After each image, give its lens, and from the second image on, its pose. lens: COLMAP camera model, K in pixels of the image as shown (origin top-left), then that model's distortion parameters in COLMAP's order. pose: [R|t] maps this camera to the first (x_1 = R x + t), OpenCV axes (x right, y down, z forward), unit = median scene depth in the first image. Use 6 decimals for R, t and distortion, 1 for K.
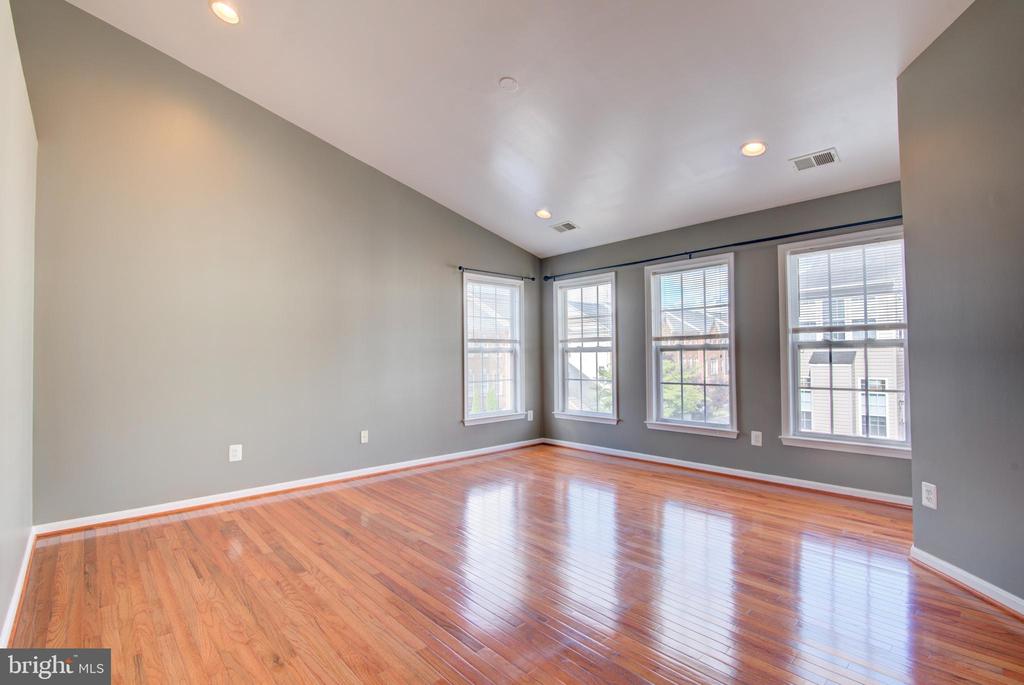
lens RADIAL K [[468.3, 0, 513.6], [0, 468.3, 347.5], [0, 0, 1]] dist [-0.018479, 0.000680]
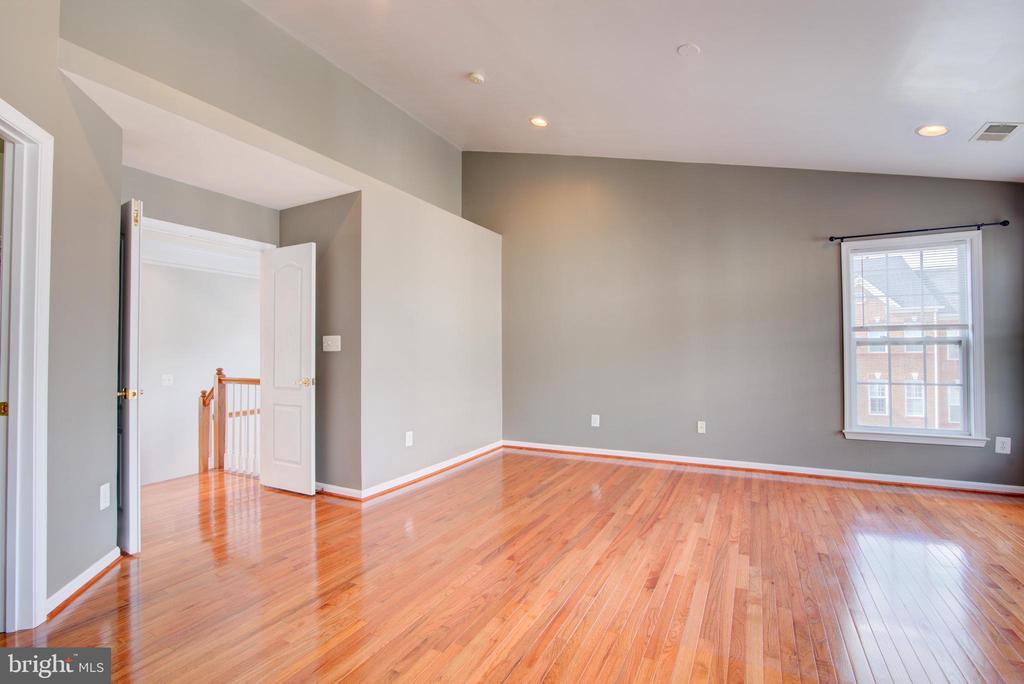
lens RADIAL K [[468.3, 0, 513.6], [0, 468.3, 347.0], [0, 0, 1]] dist [-0.018479, 0.000680]
pose [[0.344175, -0.001889, -0.938903, 0.442541], [0.022189, 0.999735, 0.006123, -0.002972], [0.938643, -0.022940, 0.344126, 0.217062]]
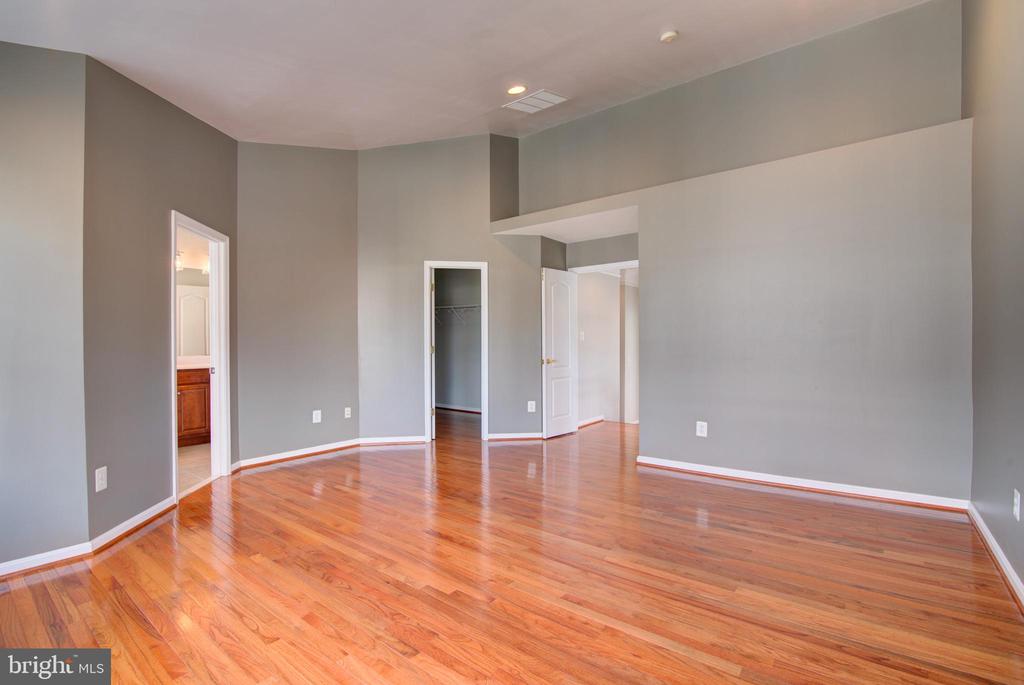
lens RADIAL K [[468.3, 0, 513.6], [0, 468.3, 347.5], [0, 0, 1]] dist [-0.018479, 0.000680]
pose [[-0.986890, 0.023165, -0.159721, 0.062427], [0.025935, 0.999547, -0.015276, 0.022347], [0.159294, -0.019218, -0.987044, 1.040641]]
